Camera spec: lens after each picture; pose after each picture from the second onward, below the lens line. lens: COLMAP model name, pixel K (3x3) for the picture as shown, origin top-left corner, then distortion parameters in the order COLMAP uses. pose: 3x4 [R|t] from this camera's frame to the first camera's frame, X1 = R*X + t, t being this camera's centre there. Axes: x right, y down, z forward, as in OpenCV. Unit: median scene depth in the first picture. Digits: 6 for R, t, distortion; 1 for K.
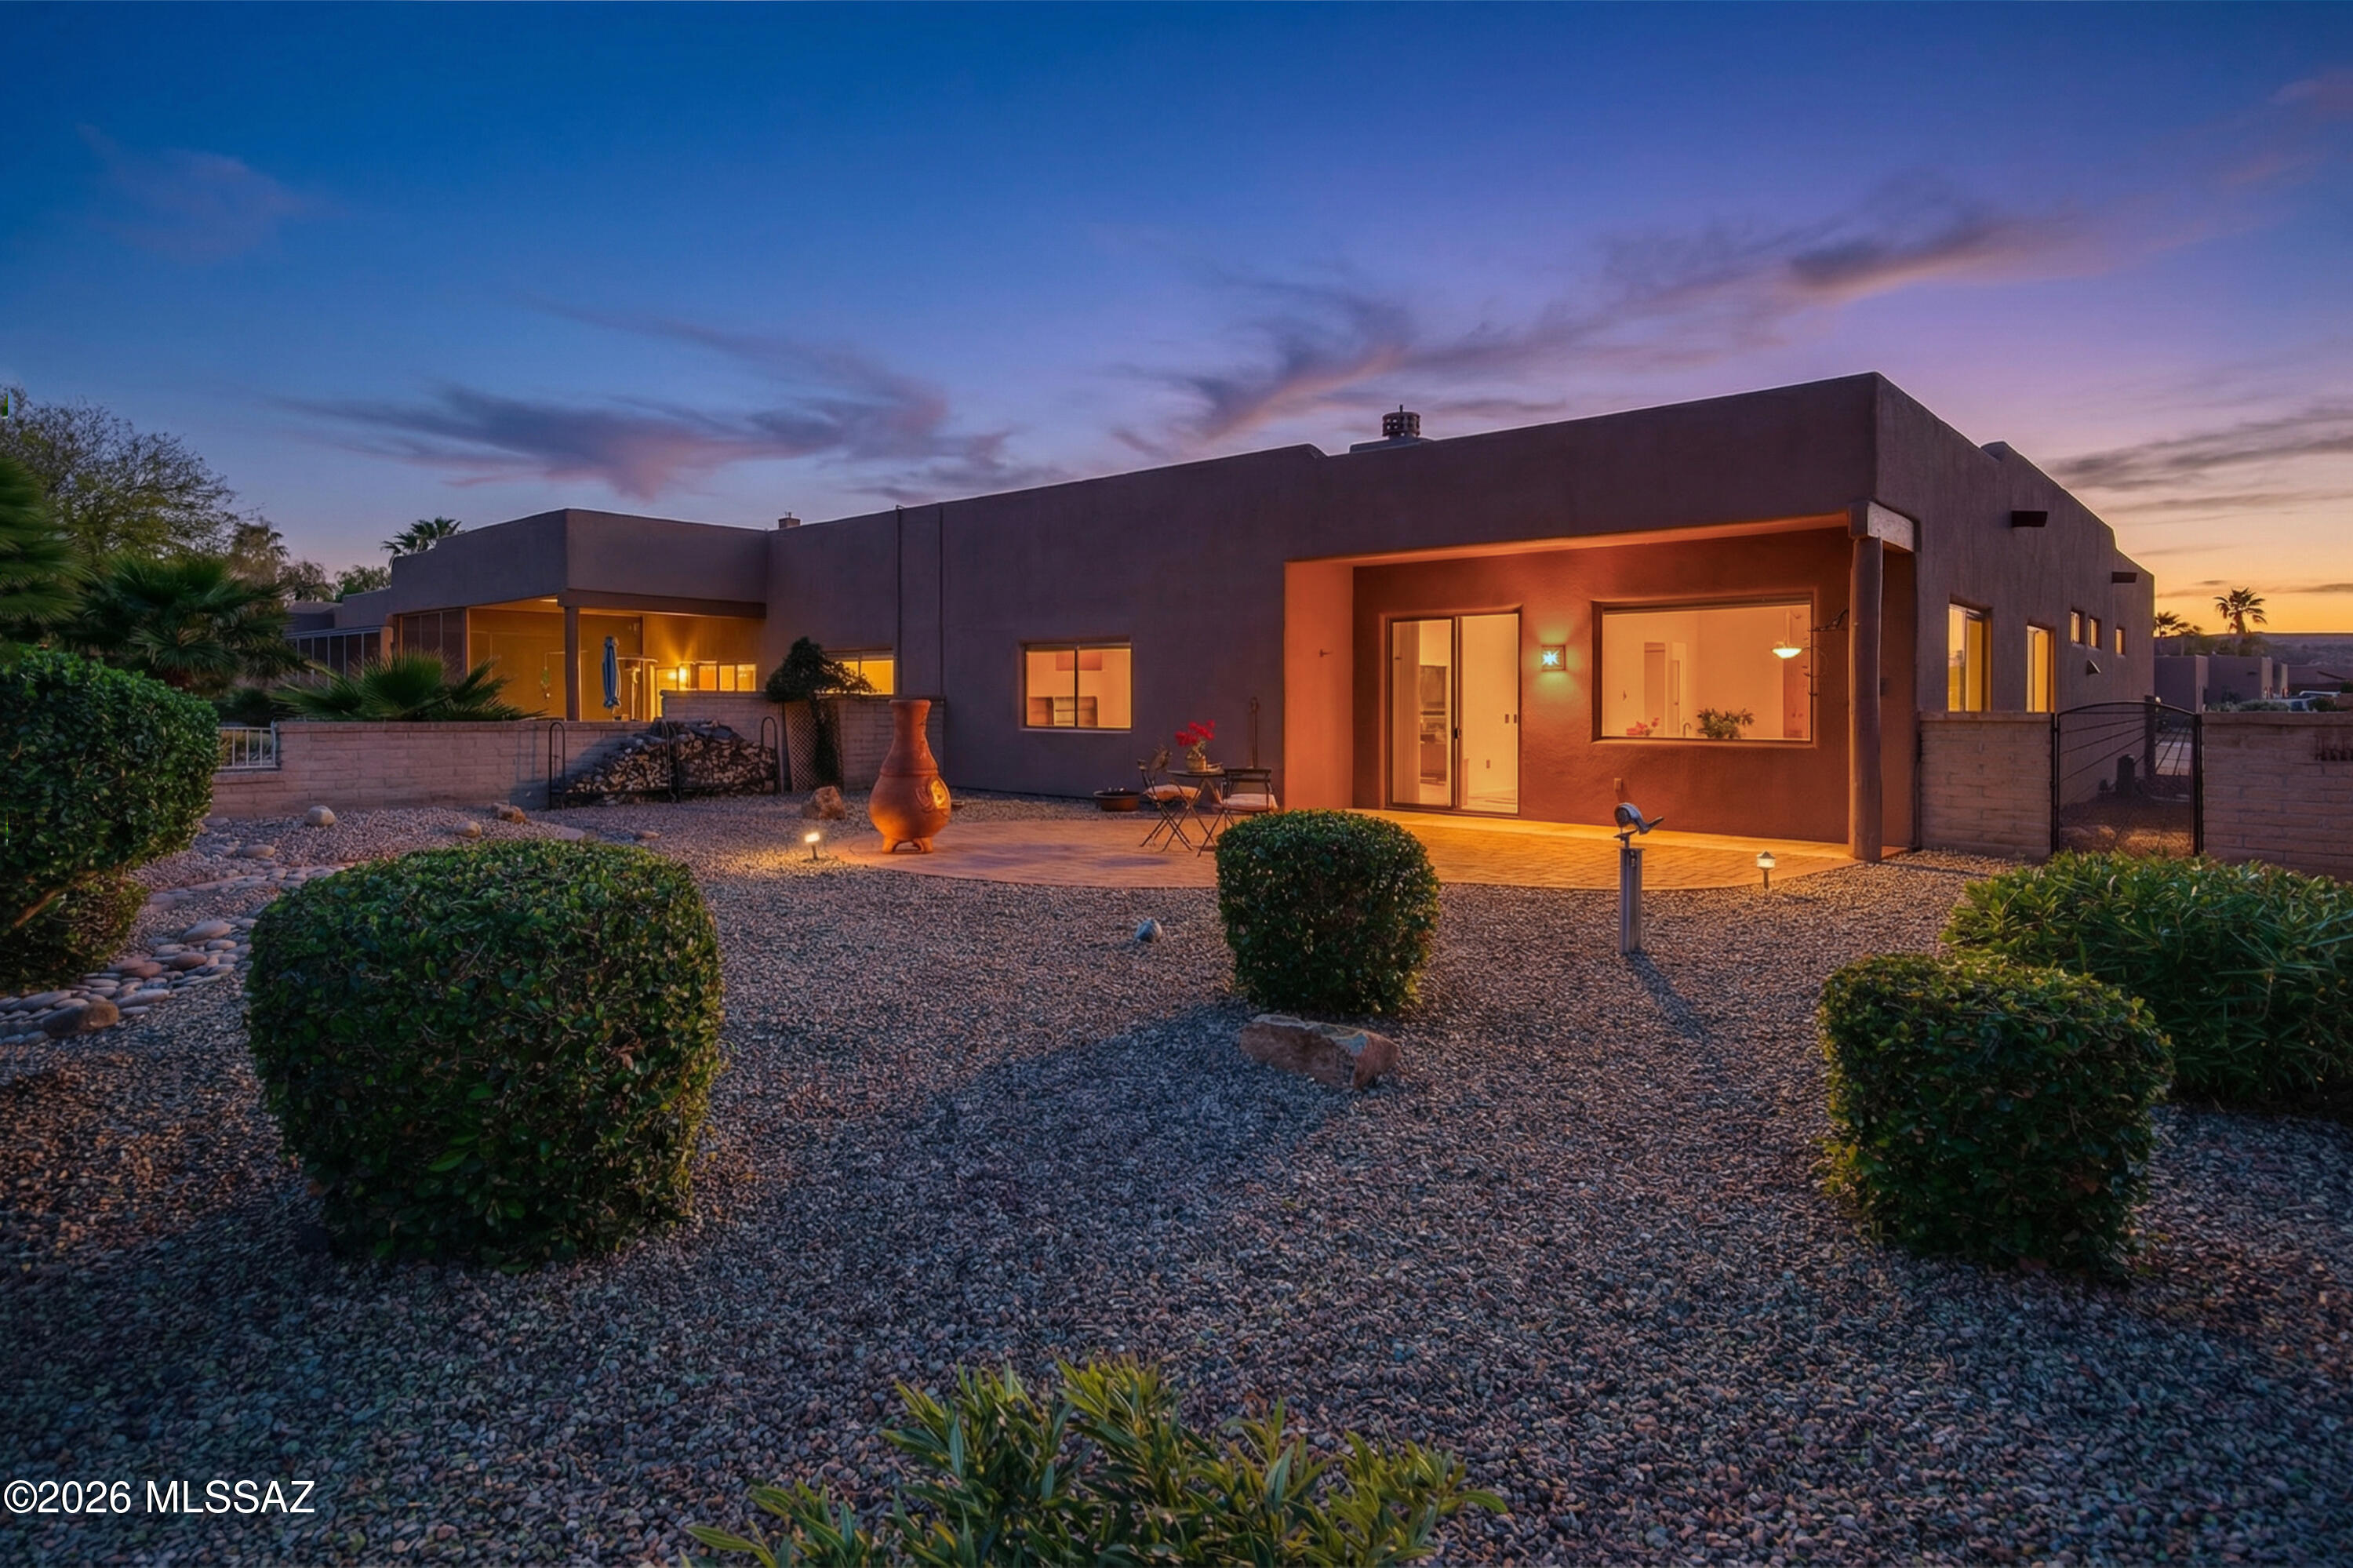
lens RADIAL K [[1267.0, 0, 1205.5], [0, 1267.0, 560.2], [0, 0, 1]] dist [-0.000742, -0.000465]
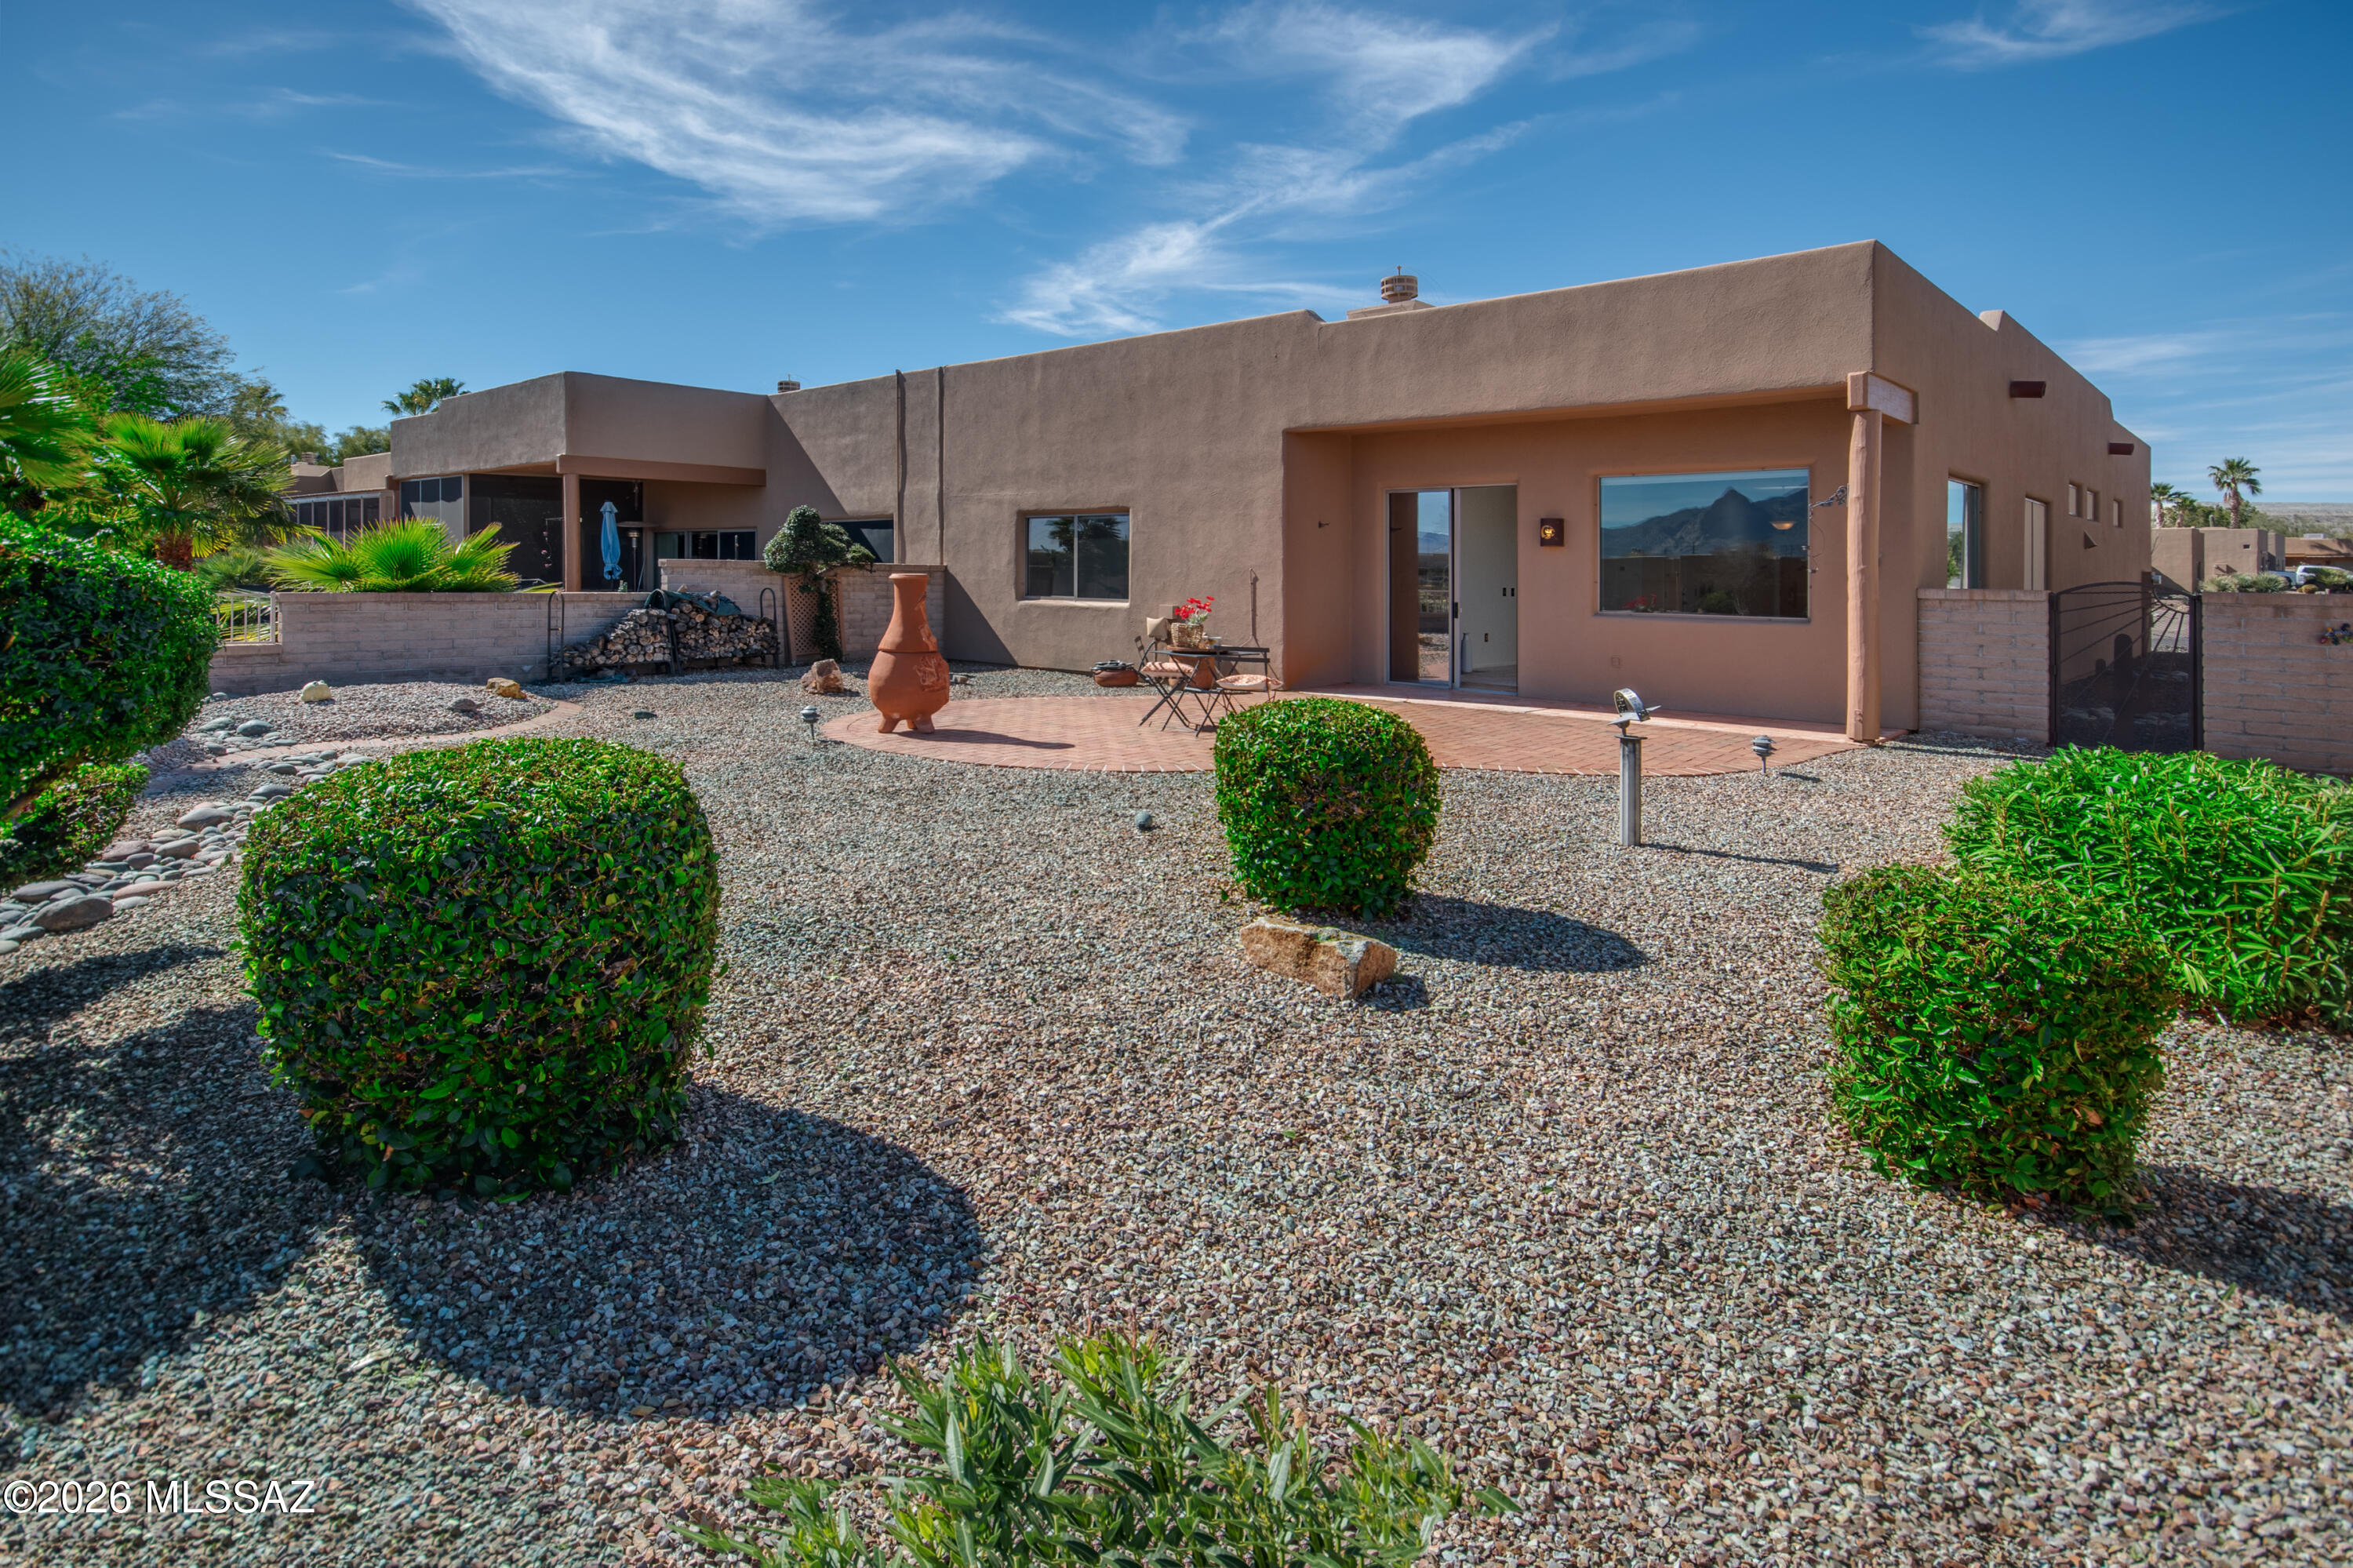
lens RADIAL K [[1267.0, 0, 1205.5], [0, 1267.0, 560.2], [0, 0, 1]] dist [-0.000742, -0.000465]
pose [[0.999999, -0.000463, 0.001408, -0.000574], [0.000480, 0.999933, -0.011570, 0.106615], [-0.001402, 0.011571, 0.999932, -0.000956]]
